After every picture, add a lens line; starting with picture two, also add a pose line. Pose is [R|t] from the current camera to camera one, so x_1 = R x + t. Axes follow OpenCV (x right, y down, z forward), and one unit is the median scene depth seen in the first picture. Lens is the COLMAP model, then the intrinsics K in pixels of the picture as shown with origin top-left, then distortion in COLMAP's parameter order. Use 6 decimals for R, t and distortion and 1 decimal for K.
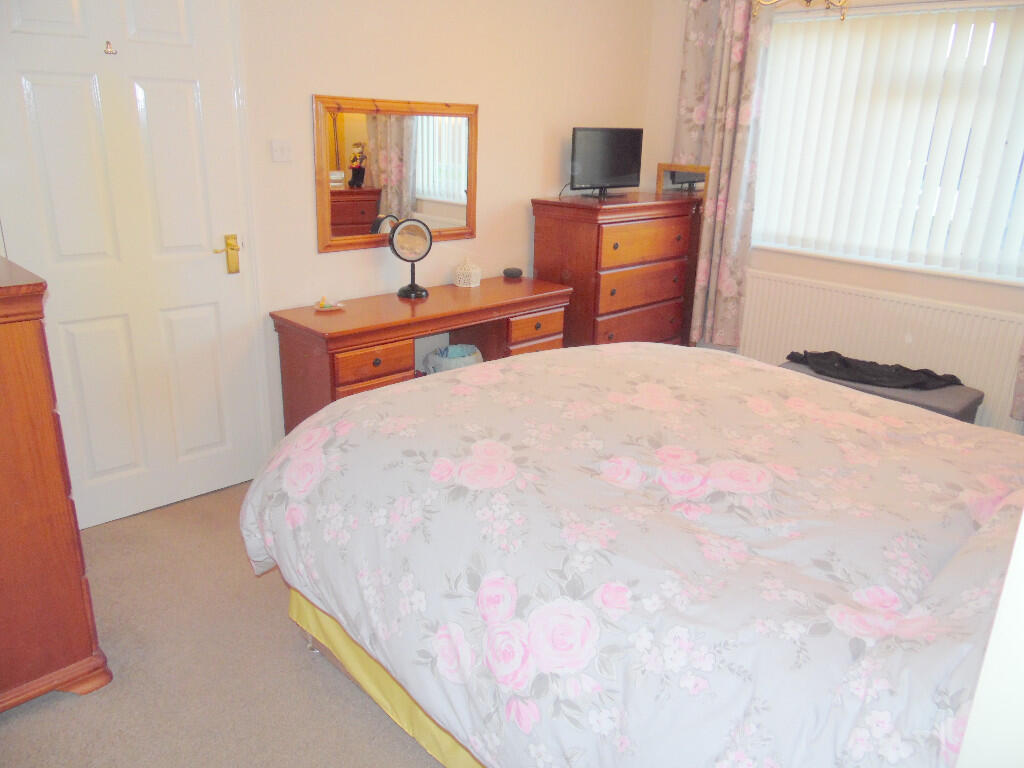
lens RADIAL K [[765.9, 0, 513.7], [0, 765.9, 378.1], [0, 0, 1]] dist [-0.035271, 0.058163]
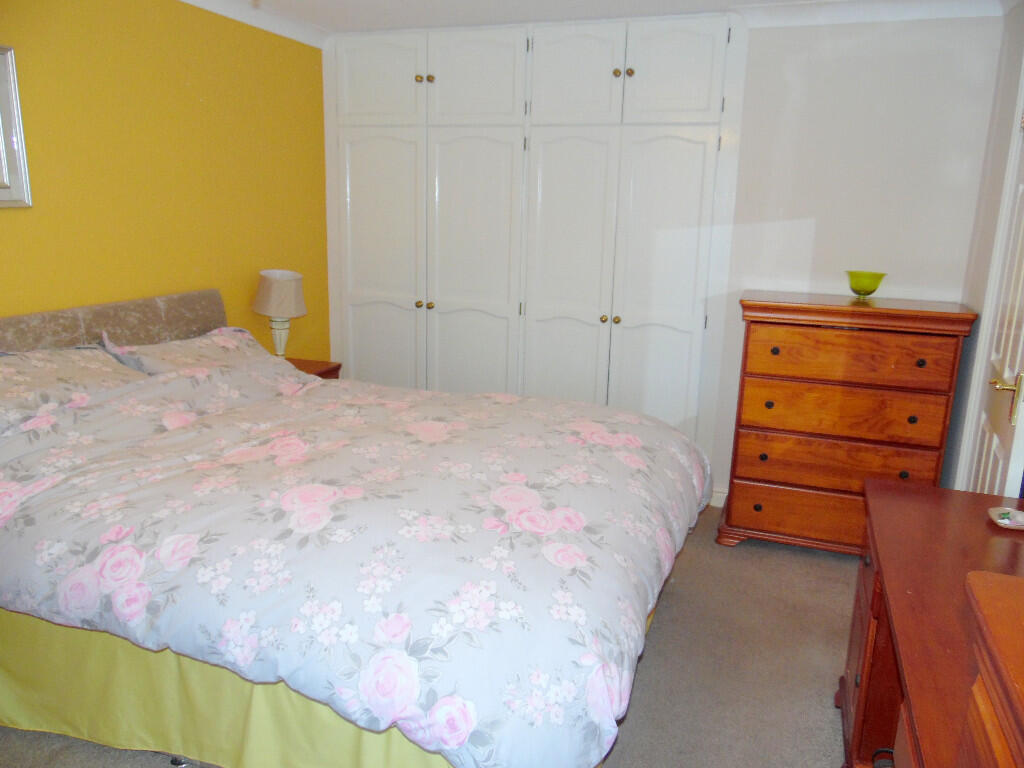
lens RADIAL K [[765.9, 0, 513.7], [0, 765.9, 378.1], [0, 0, 1]] dist [-0.035271, 0.058163]
pose [[-0.911528, 0.077146, -0.403938, 0.366719], [-0.163370, 0.833481, 0.527844, -0.700352], [0.377396, 0.547136, -0.747138, 1.939554]]
